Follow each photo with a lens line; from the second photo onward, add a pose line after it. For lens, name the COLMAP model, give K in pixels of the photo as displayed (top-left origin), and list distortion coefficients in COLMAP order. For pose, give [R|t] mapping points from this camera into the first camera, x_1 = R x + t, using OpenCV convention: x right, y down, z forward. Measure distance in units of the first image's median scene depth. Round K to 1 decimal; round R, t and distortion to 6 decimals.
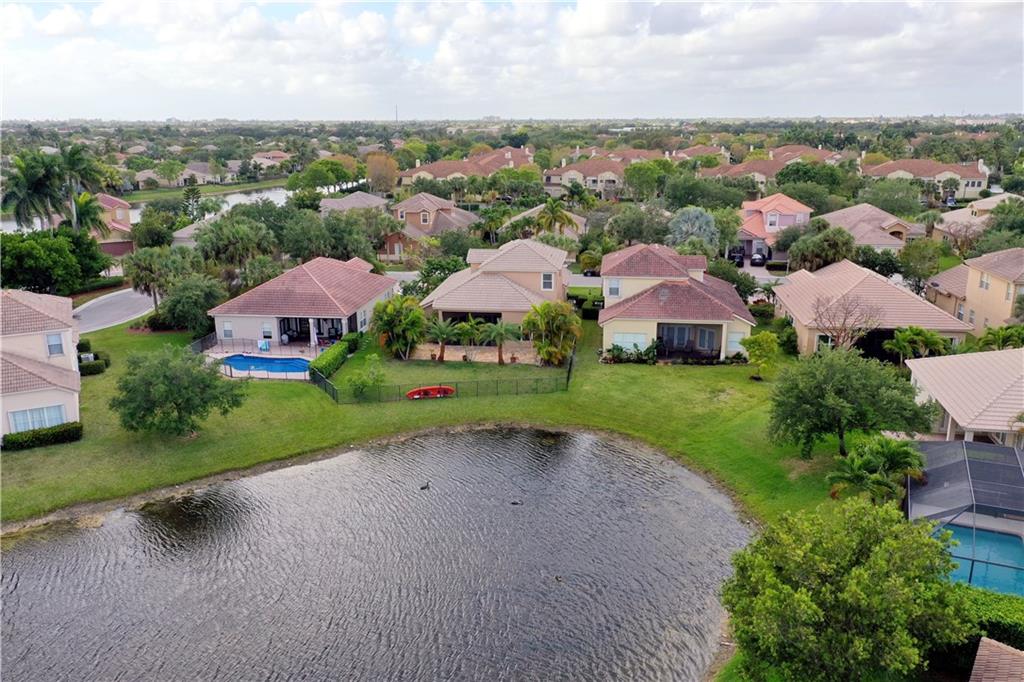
lens RADIAL K [[820.4, 0, 512.0], [0, 820.4, 341.0], [0, 0, 1]] dist [0.008309, 0.000662]
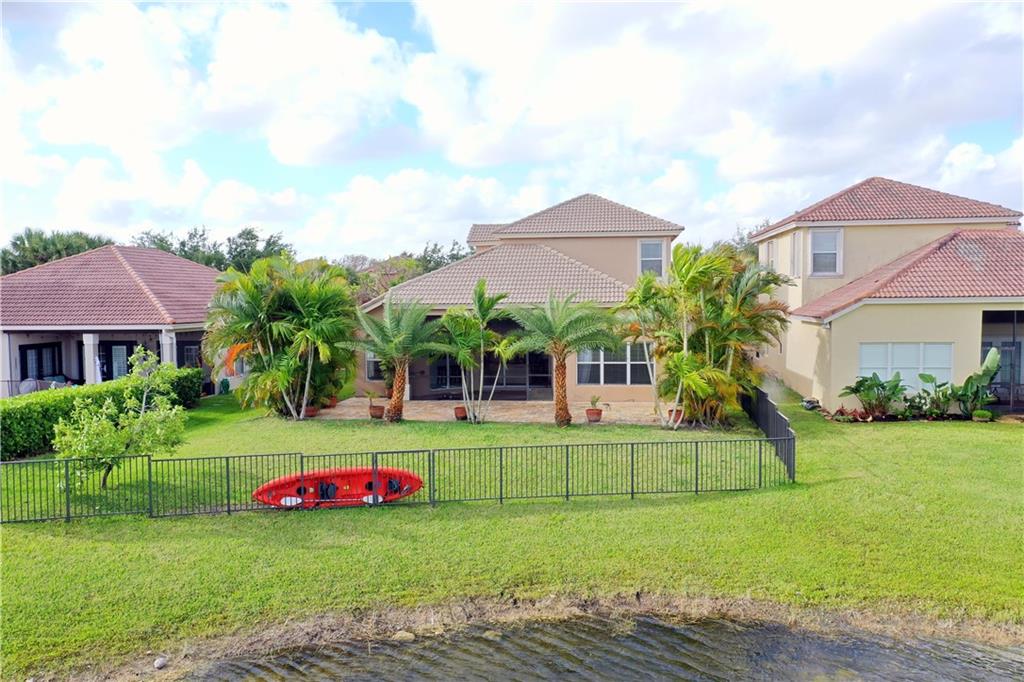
lens RADIAL K [[820.4, 0, 512.0], [0, 820.4, 341.0], [0, 0, 1]] dist [0.008309, 0.000662]
pose [[0.999979, -0.006090, -0.002411, -0.033806], [0.005465, 0.978631, -0.205550, 0.064908], [0.003611, 0.205533, 0.978644, 0.634180]]
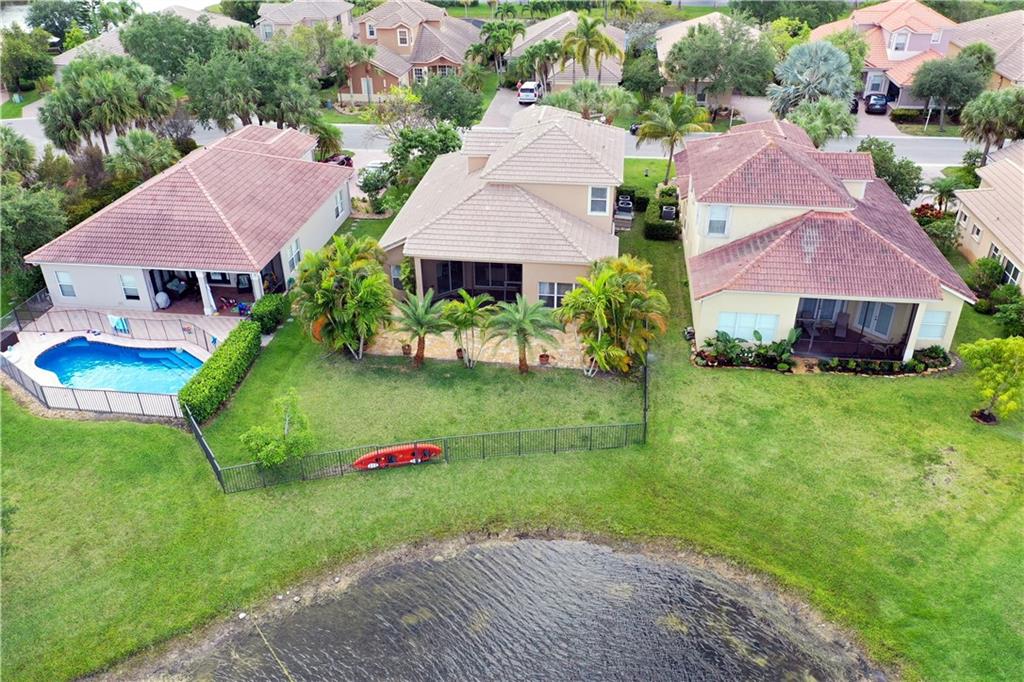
lens RADIAL K [[820.4, 0, 512.0], [0, 820.4, 341.0], [0, 0, 1]] dist [0.008309, 0.000662]
pose [[0.999997, -0.001629, -0.001752, -0.020016], [0.002022, 0.966958, 0.254928, -0.136424], [0.001279, -0.254931, 0.966958, 0.440407]]
